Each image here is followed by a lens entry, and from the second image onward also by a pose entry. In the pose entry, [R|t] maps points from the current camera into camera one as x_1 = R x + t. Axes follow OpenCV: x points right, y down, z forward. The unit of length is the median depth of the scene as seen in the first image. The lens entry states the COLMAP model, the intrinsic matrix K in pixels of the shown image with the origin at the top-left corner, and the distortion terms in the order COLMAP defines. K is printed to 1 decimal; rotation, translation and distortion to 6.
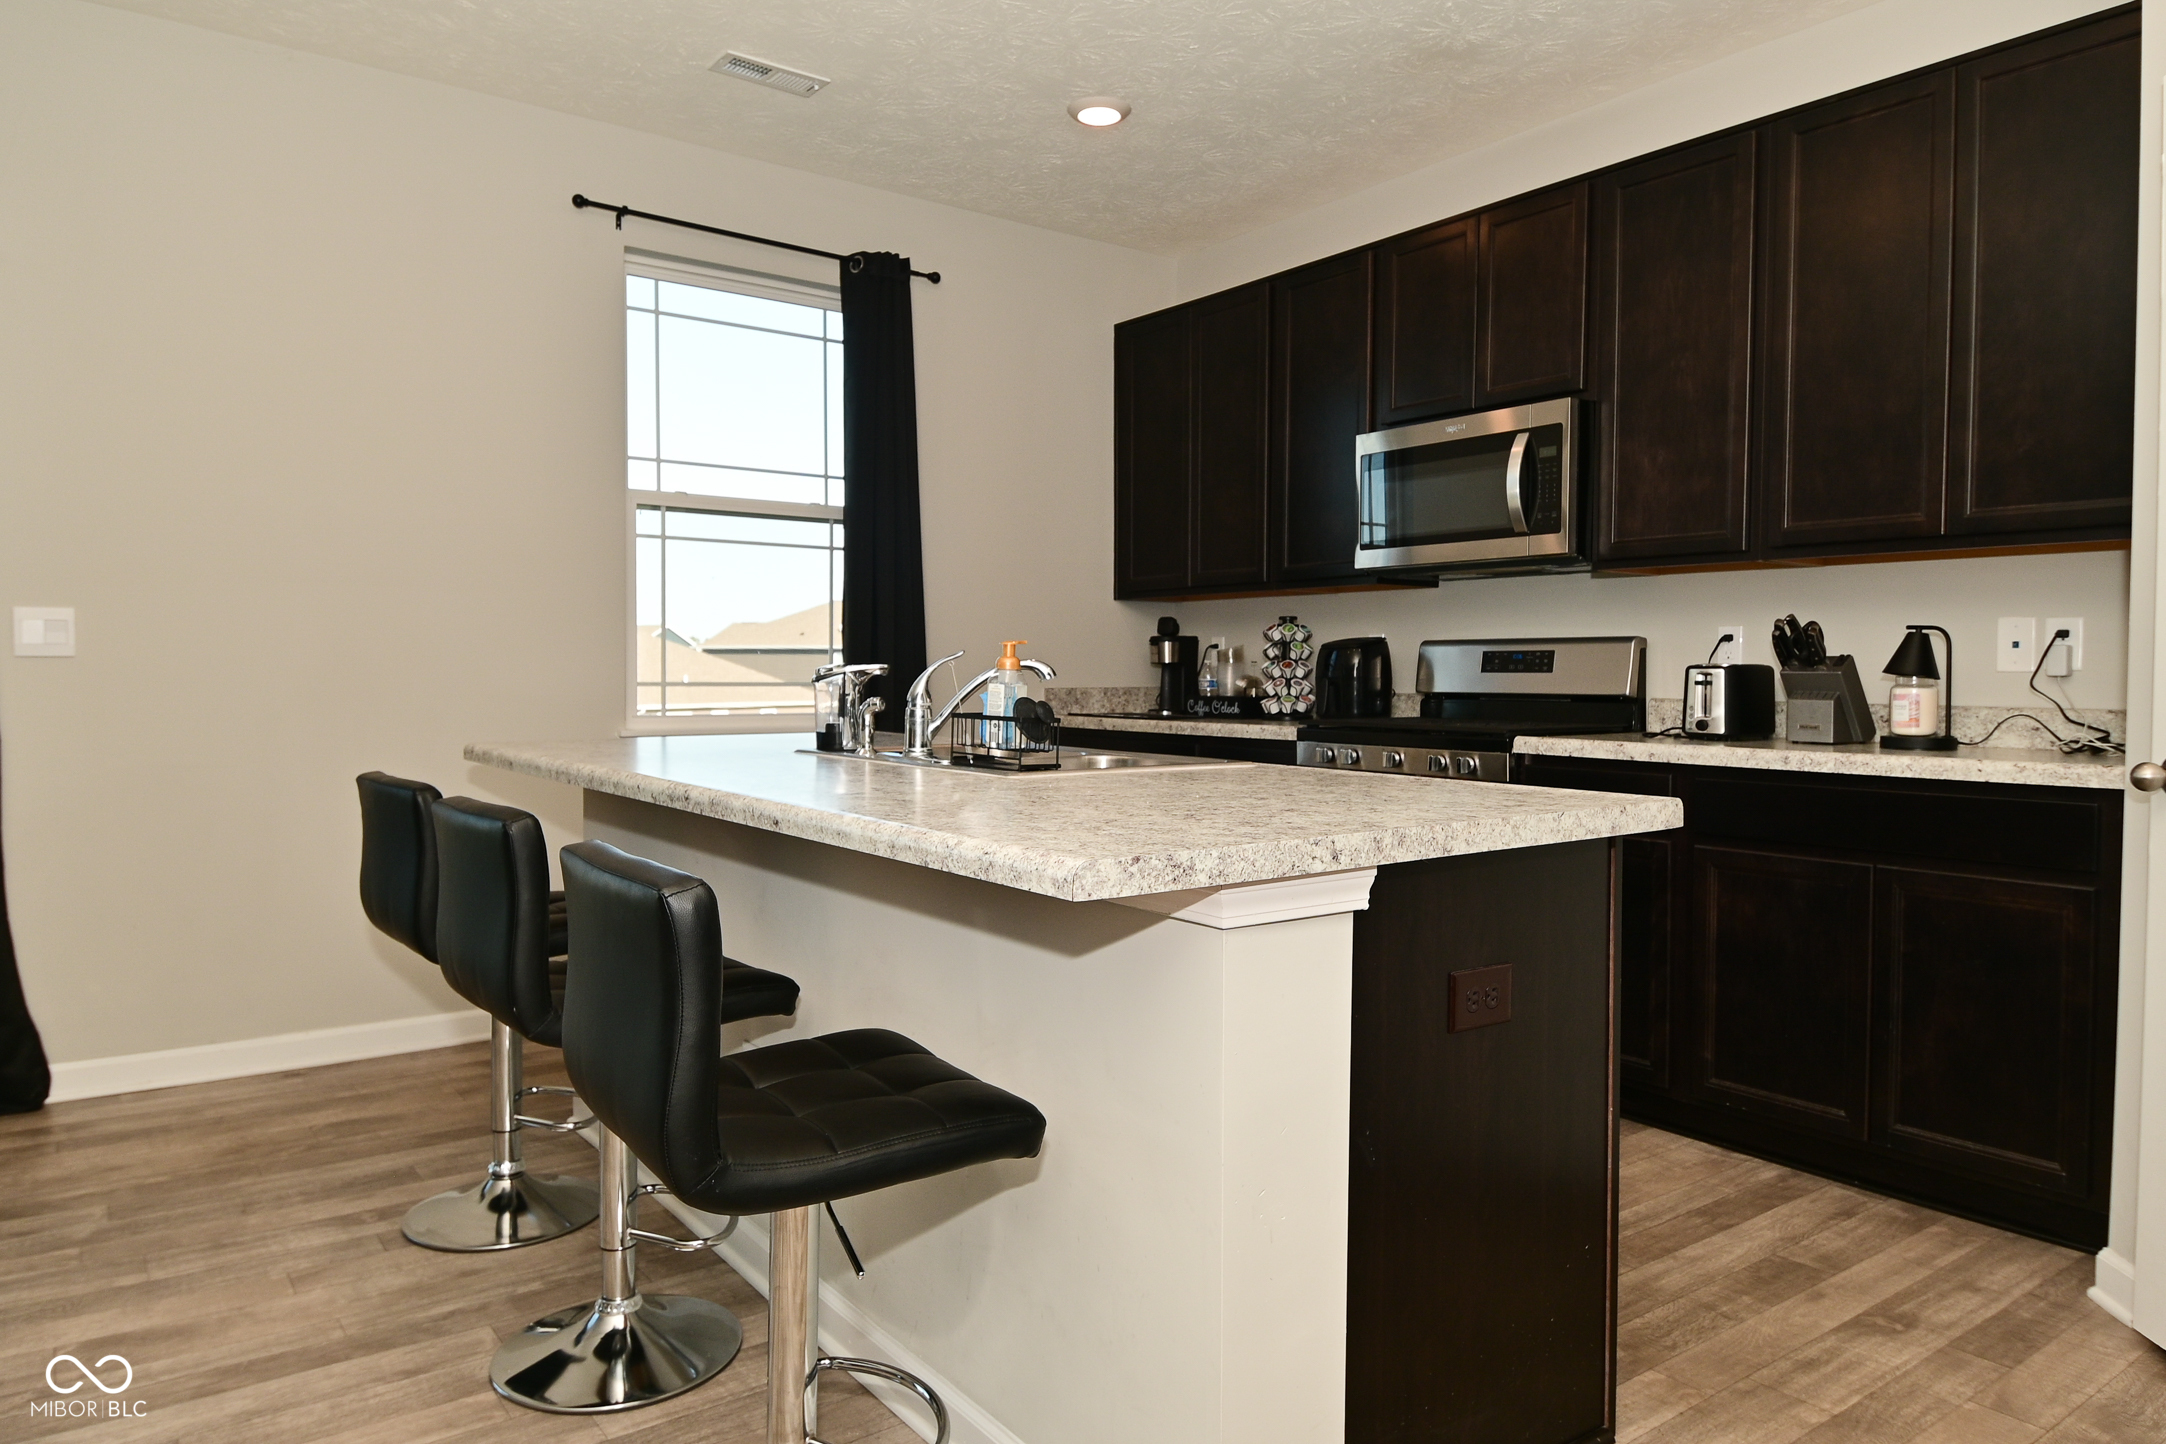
lens RADIAL K [[1398.7, 0, 1085.8], [0, 1398.7, 705.3], [0, 0, 1]] dist [0.062679, -0.060918]
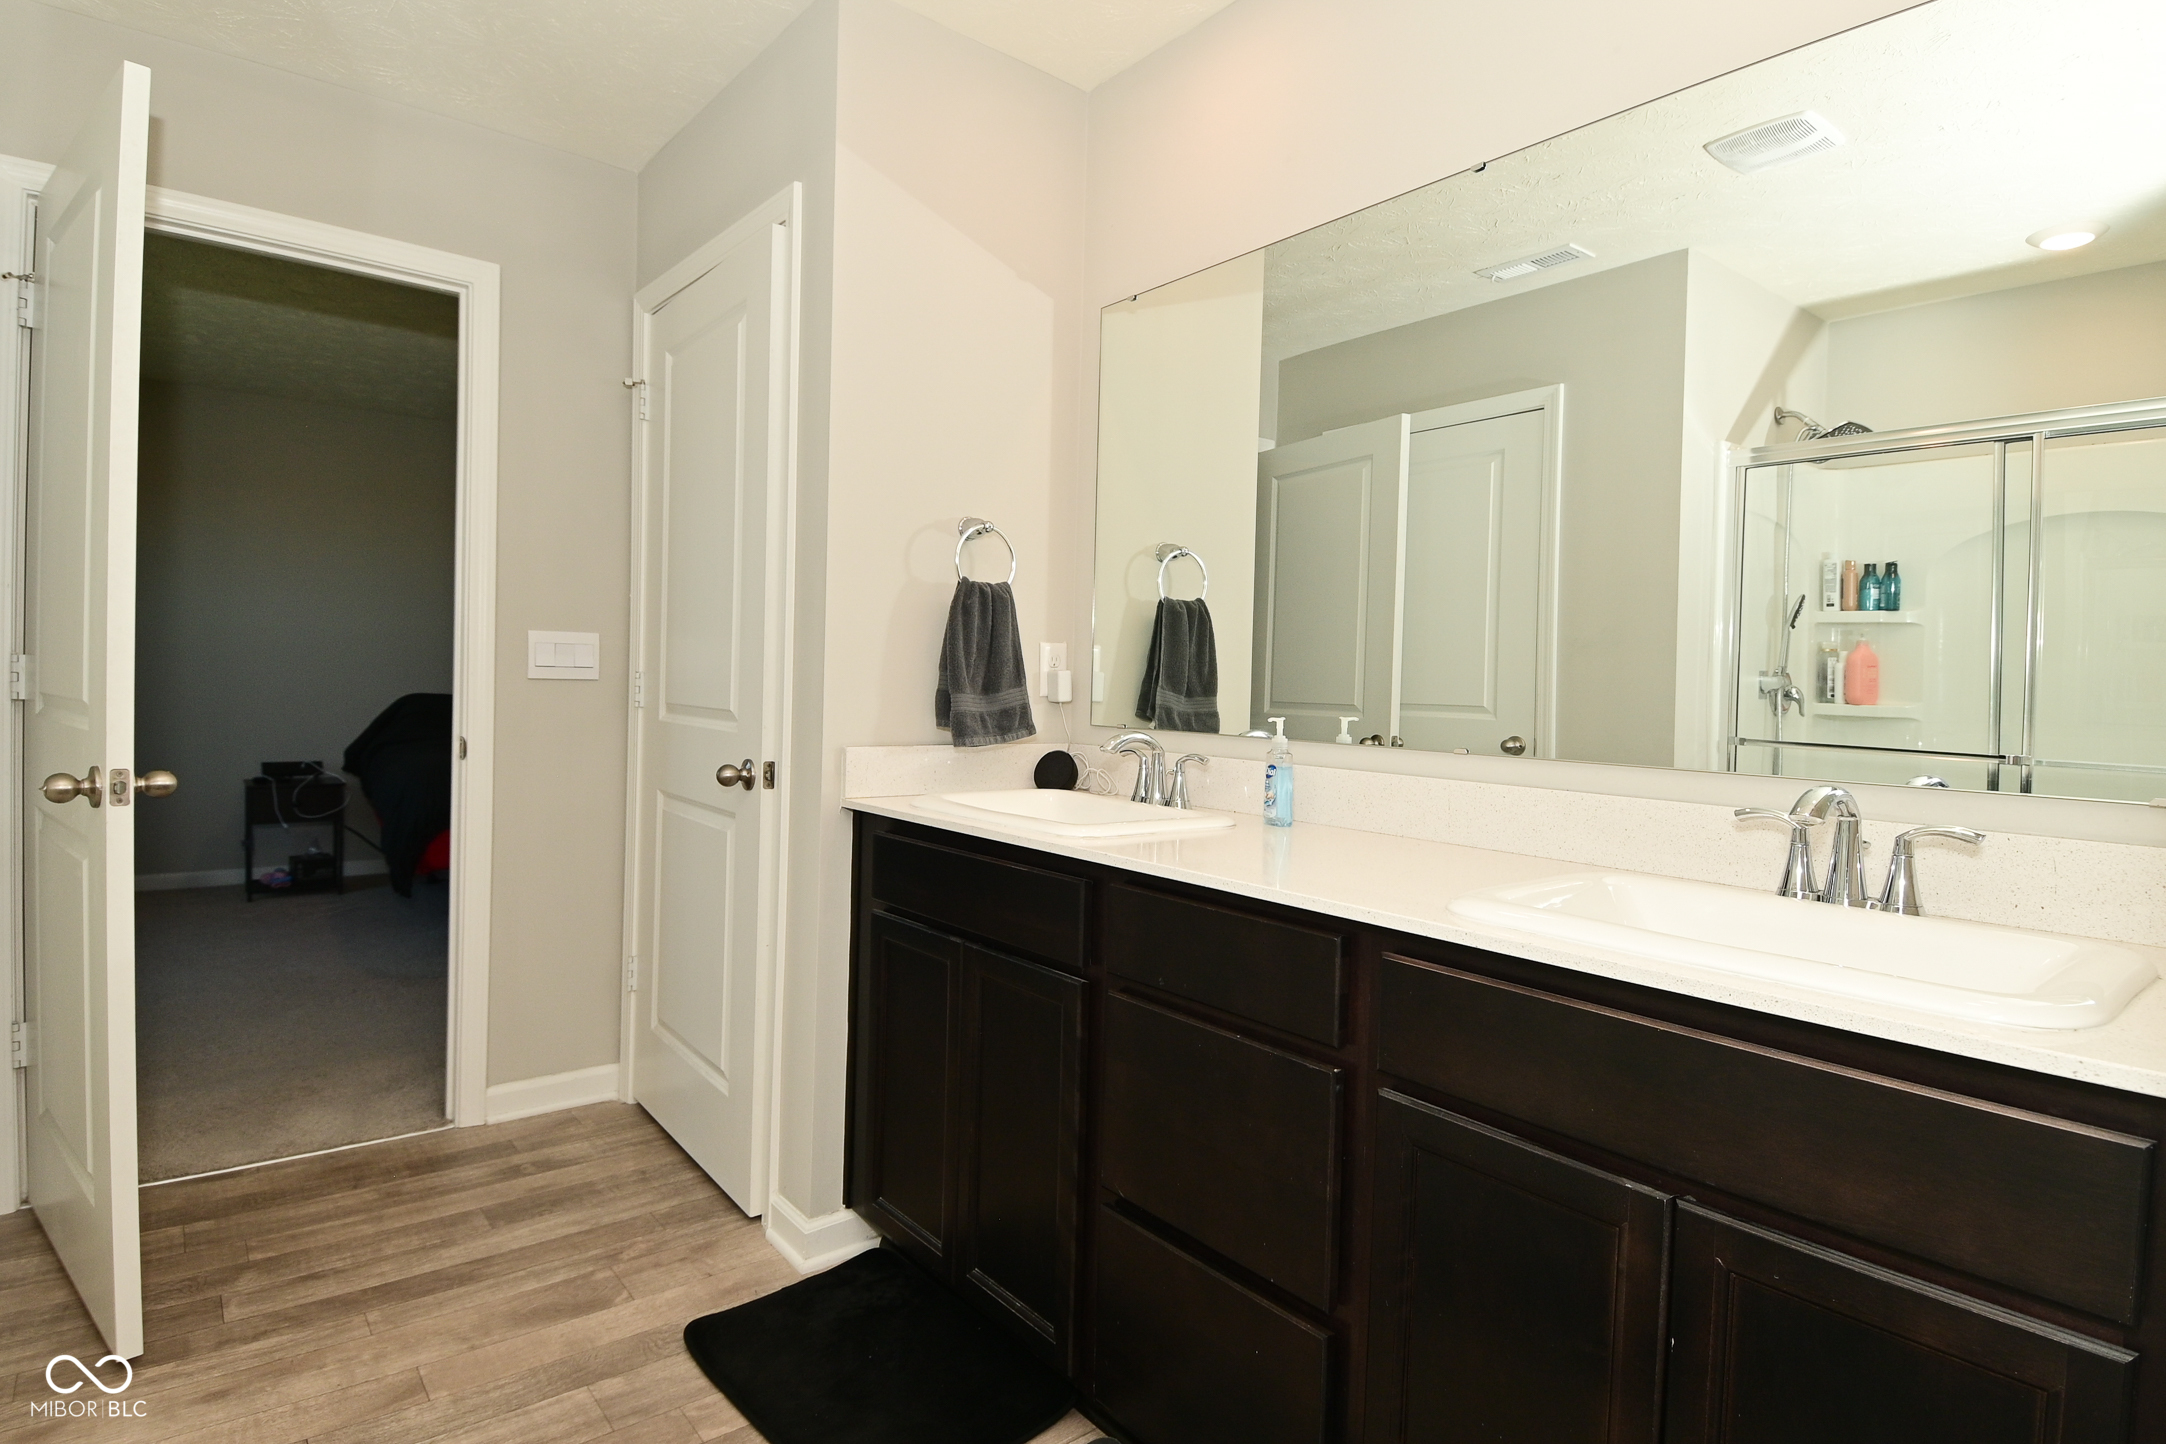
lens RADIAL K [[1120.0, 0, 1081.1], [0, 1120.0, 714.4], [0, 0, 1]] dist [0.037708, -0.046520]
pose [[-0.998131, -0.027123, -0.054755, -0.830426], [-0.029679, 0.998481, 0.046426, -0.048026], [0.053412, 0.047964, -0.997420, 1.537386]]
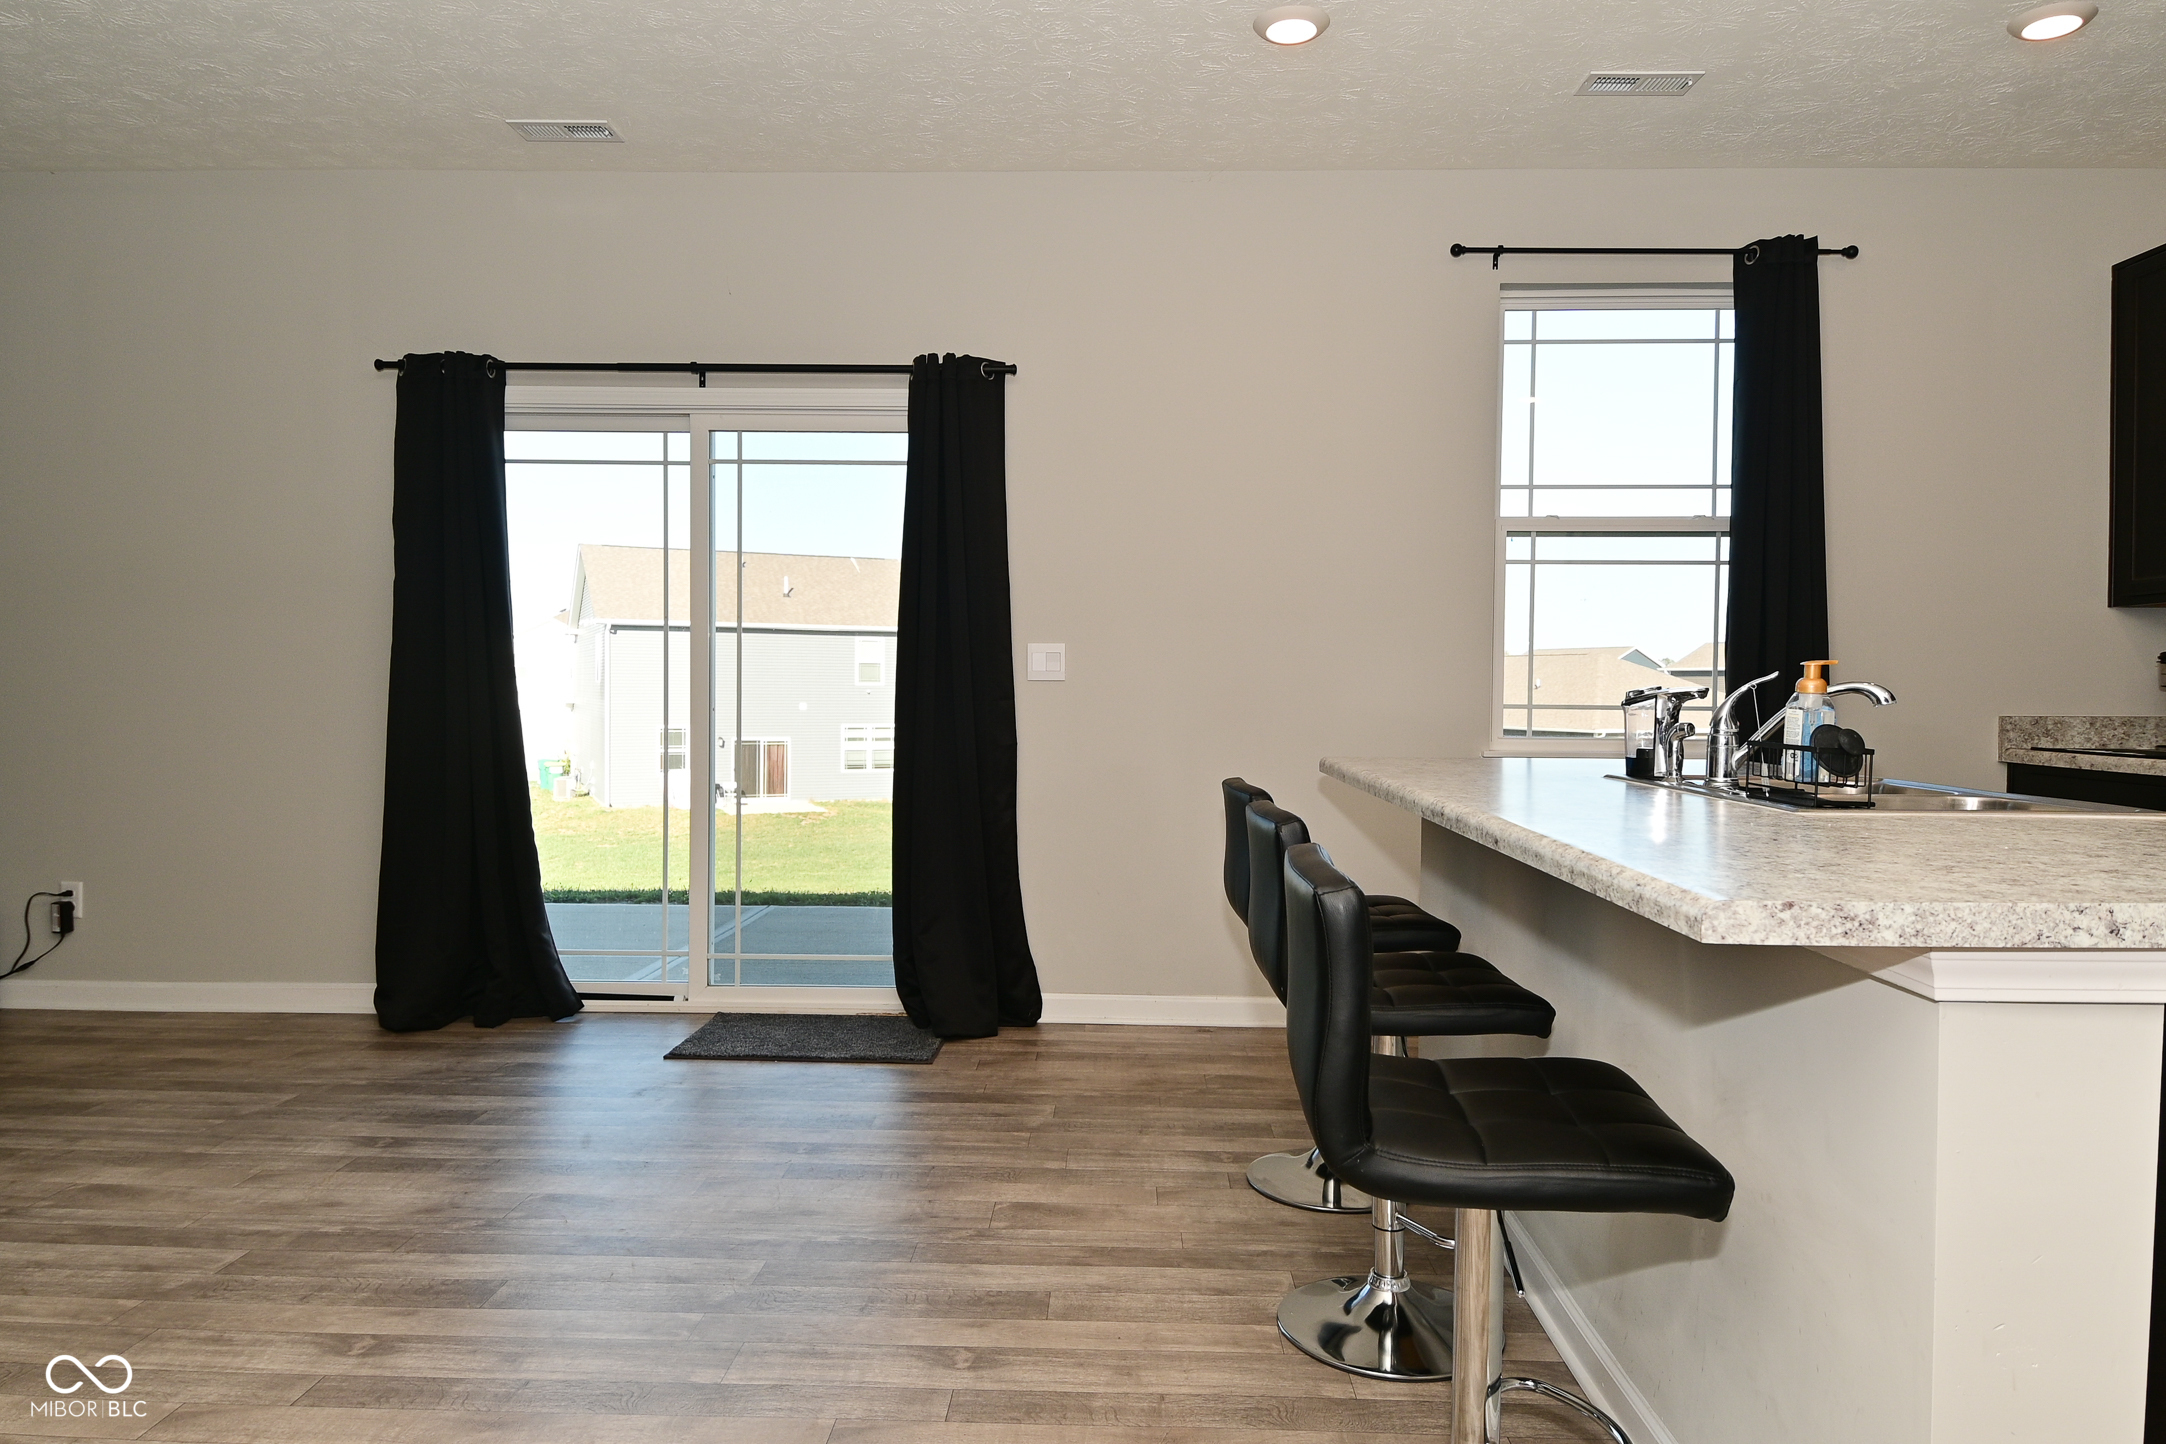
lens RADIAL K [[1398.7, 0, 1085.8], [0, 1398.7, 705.3], [0, 0, 1]] dist [0.062679, -0.060918]
pose [[0.789079, 0.009774, -0.614214, 0.116649], [-0.019705, 0.999762, -0.009406, -0.000156], [0.613976, 0.019525, 0.789084, 0.003334]]
